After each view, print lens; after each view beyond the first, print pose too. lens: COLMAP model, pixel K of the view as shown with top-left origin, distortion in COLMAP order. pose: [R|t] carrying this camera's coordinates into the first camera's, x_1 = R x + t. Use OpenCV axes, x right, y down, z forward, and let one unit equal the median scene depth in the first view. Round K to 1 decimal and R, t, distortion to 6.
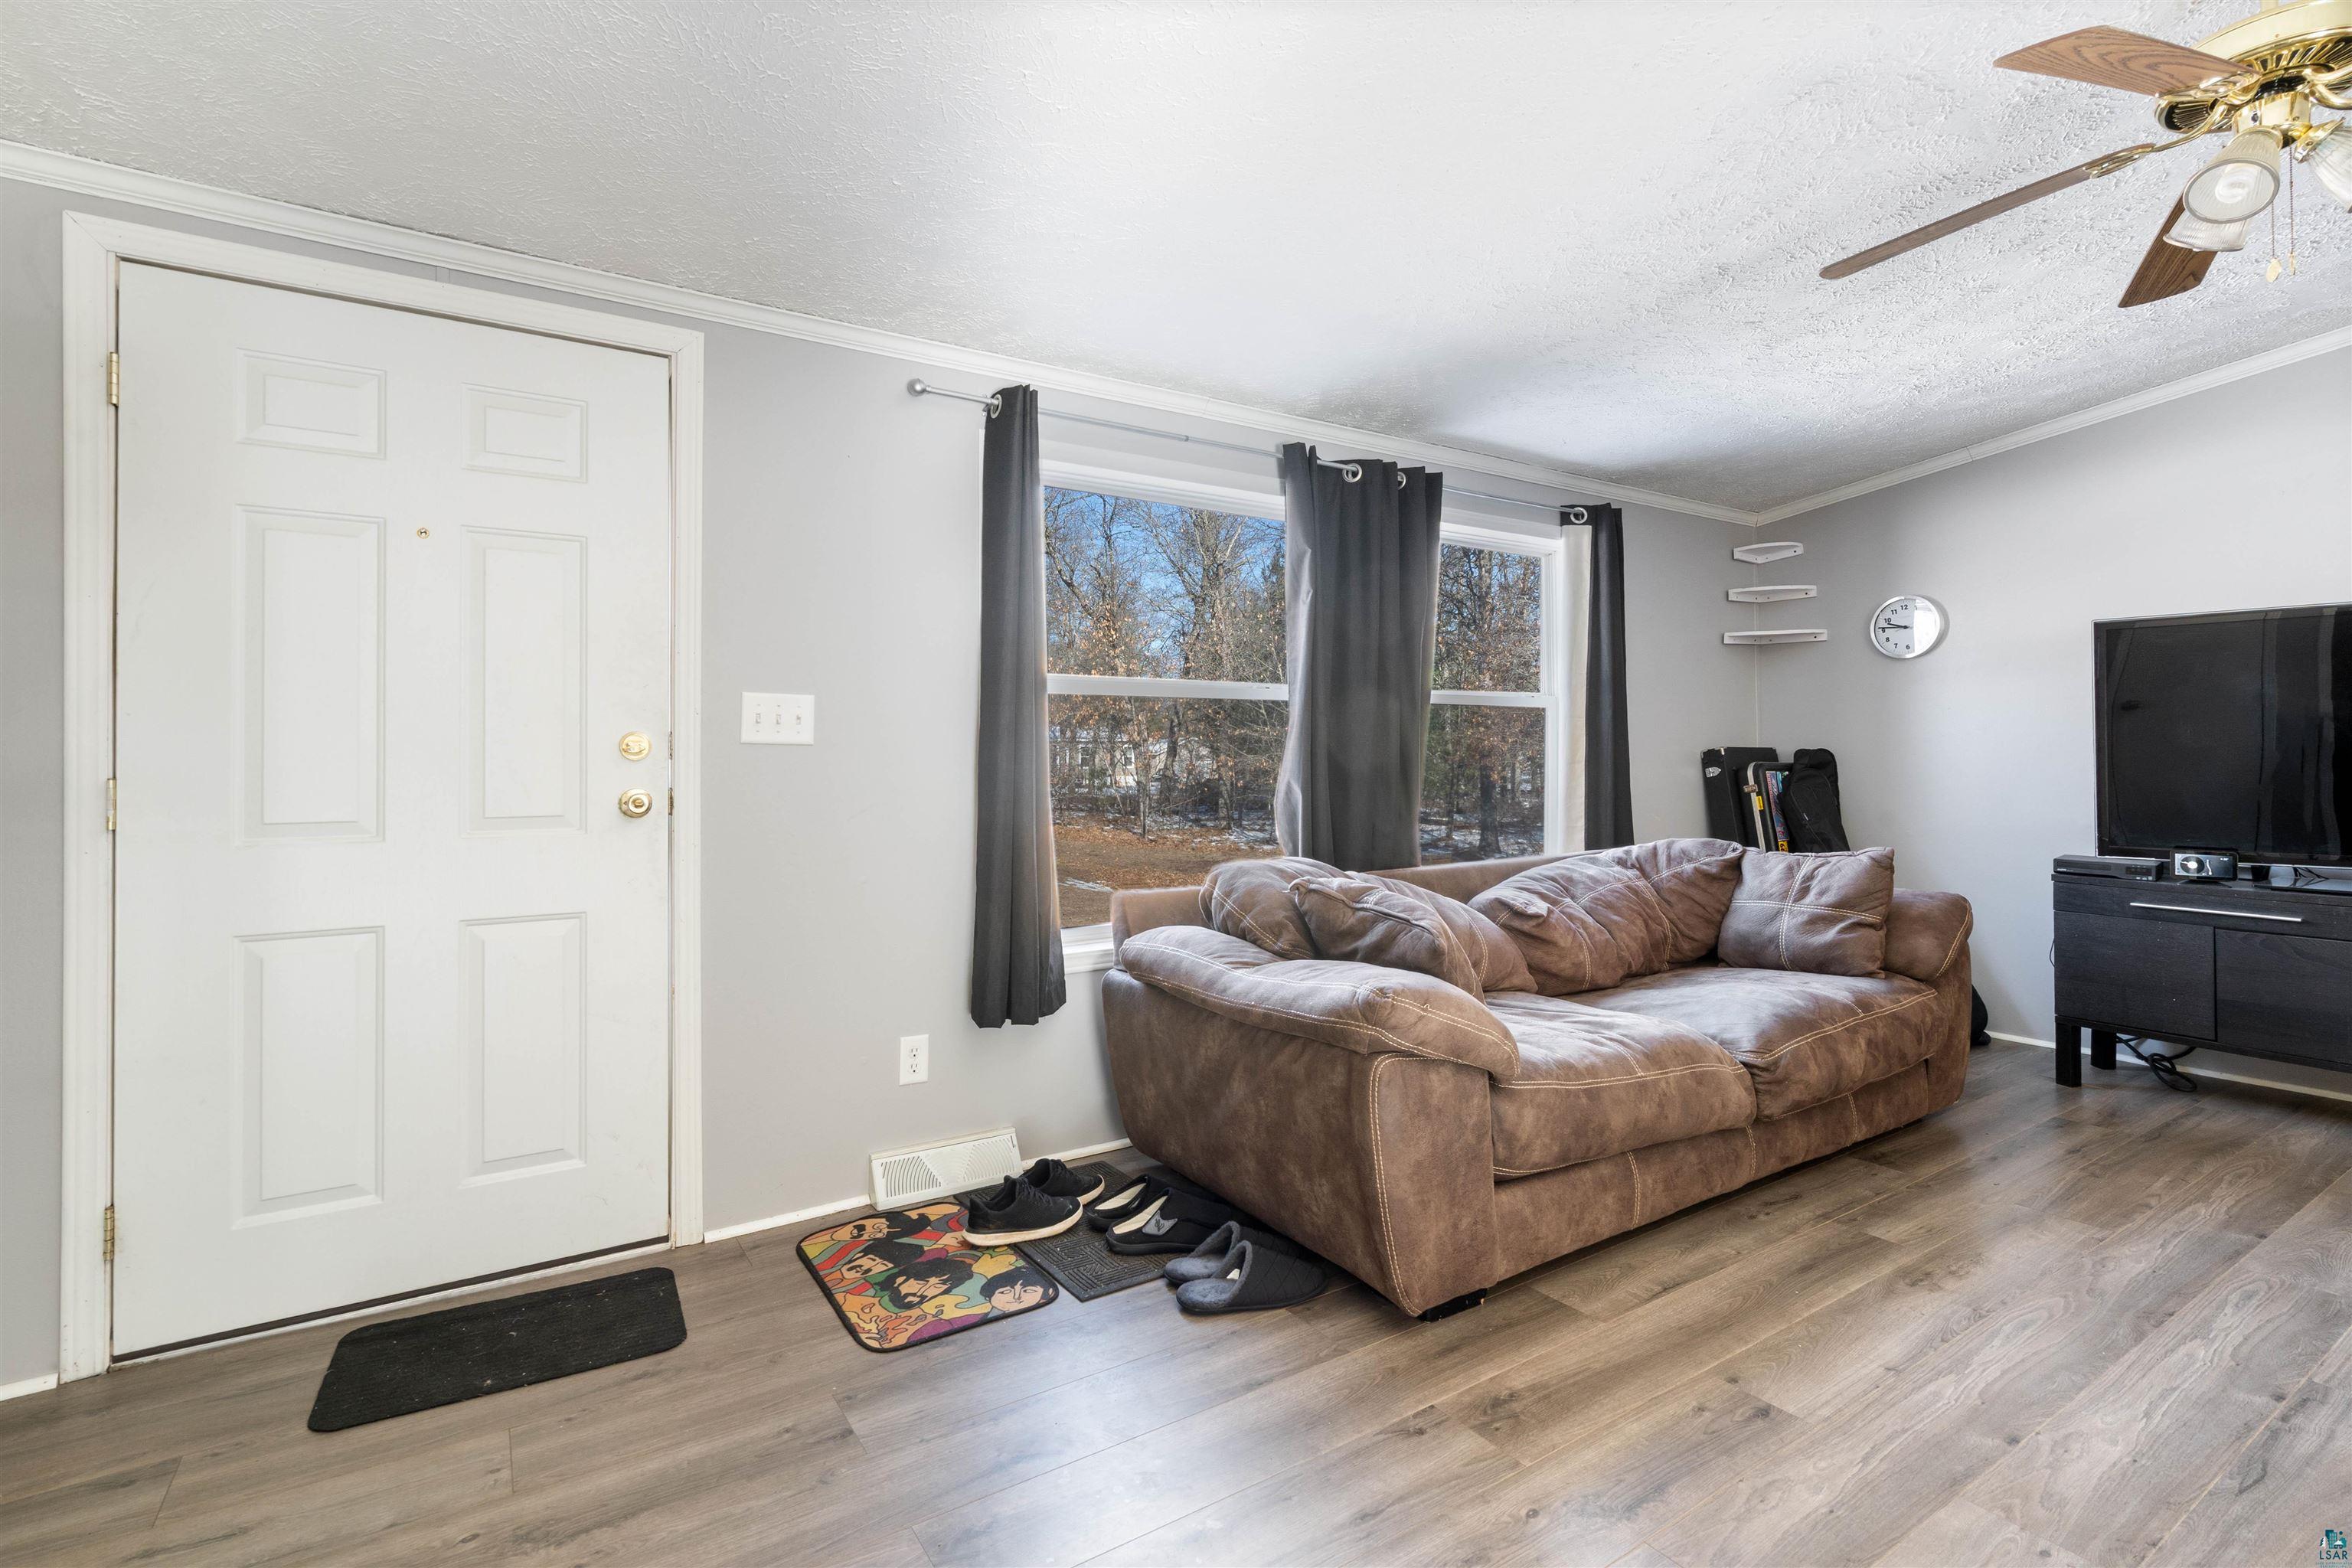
lens RADIAL K [[1080.9, 0, 1169.3], [0, 1080.9, 759.0], [0, 0, 1]] dist [-0.000934, -0.000427]
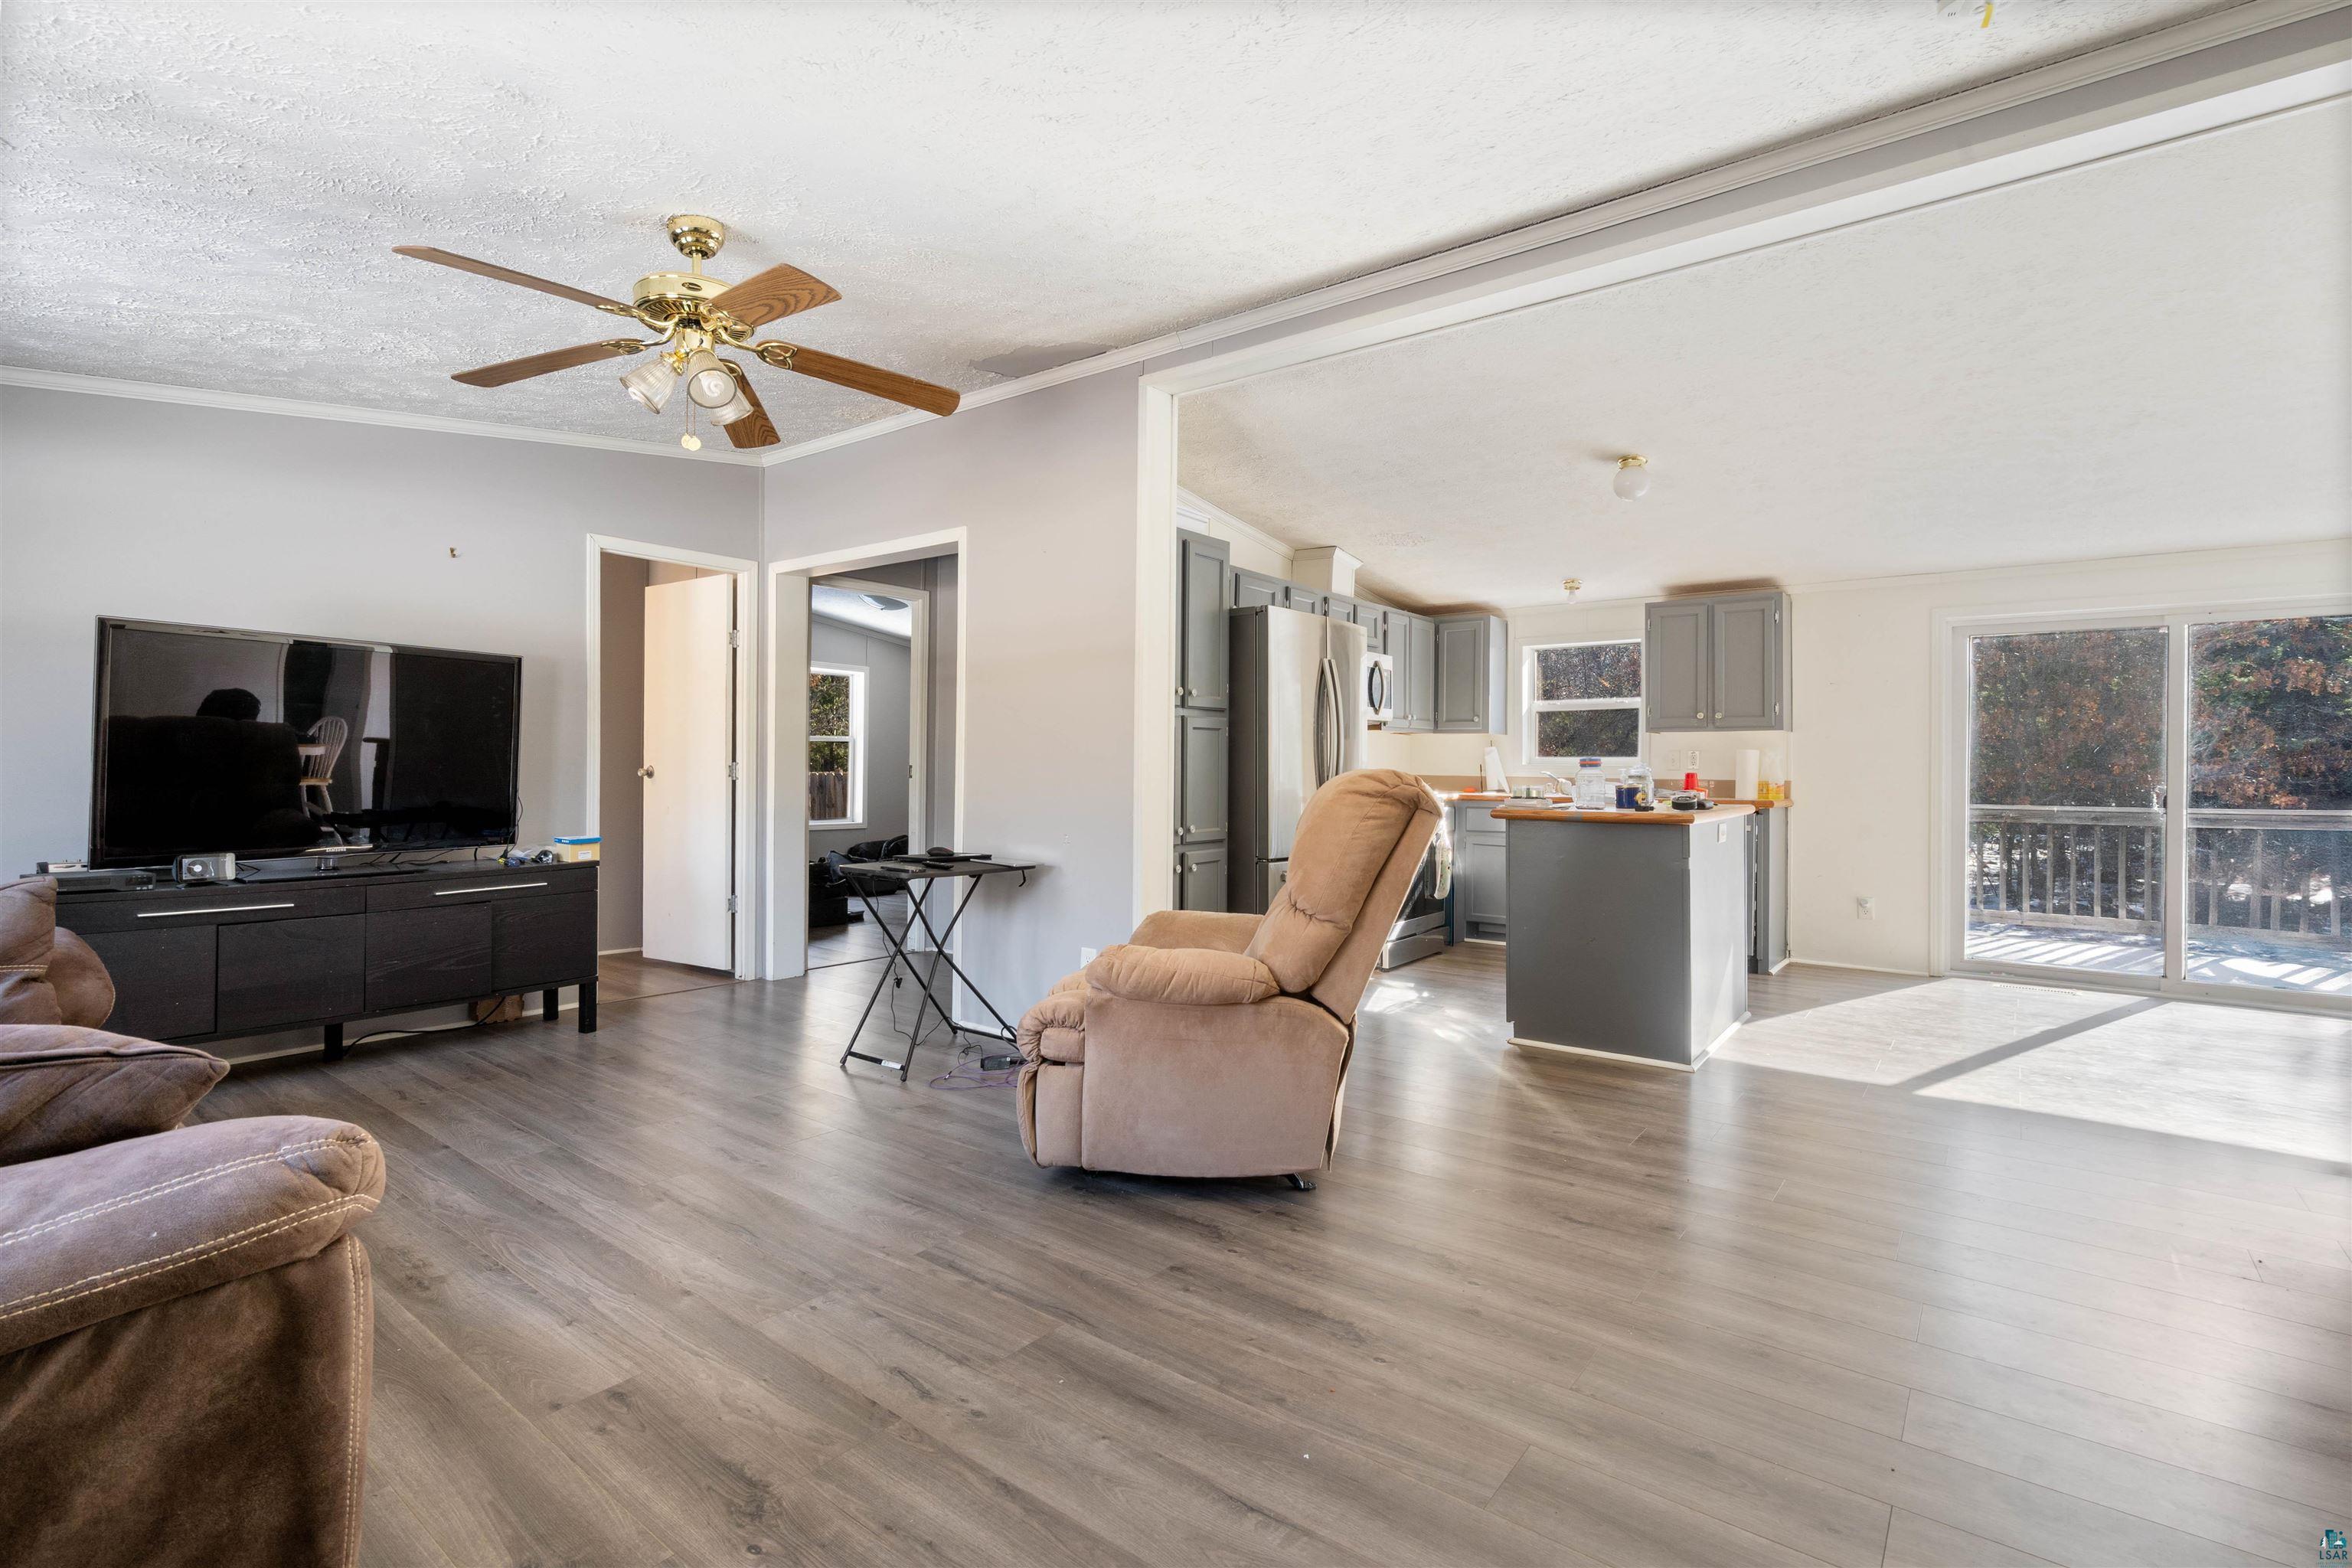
lens RADIAL K [[1080.9, 0, 1169.3], [0, 1080.9, 759.0], [0, 0, 1]] dist [-0.000934, -0.000427]
pose [[-0.334381, 0.009695, 0.942388, -0.355446], [-0.002782, 0.999933, -0.011275, 0.003119], [-0.942434, -0.006392, -0.334331, 0.496944]]
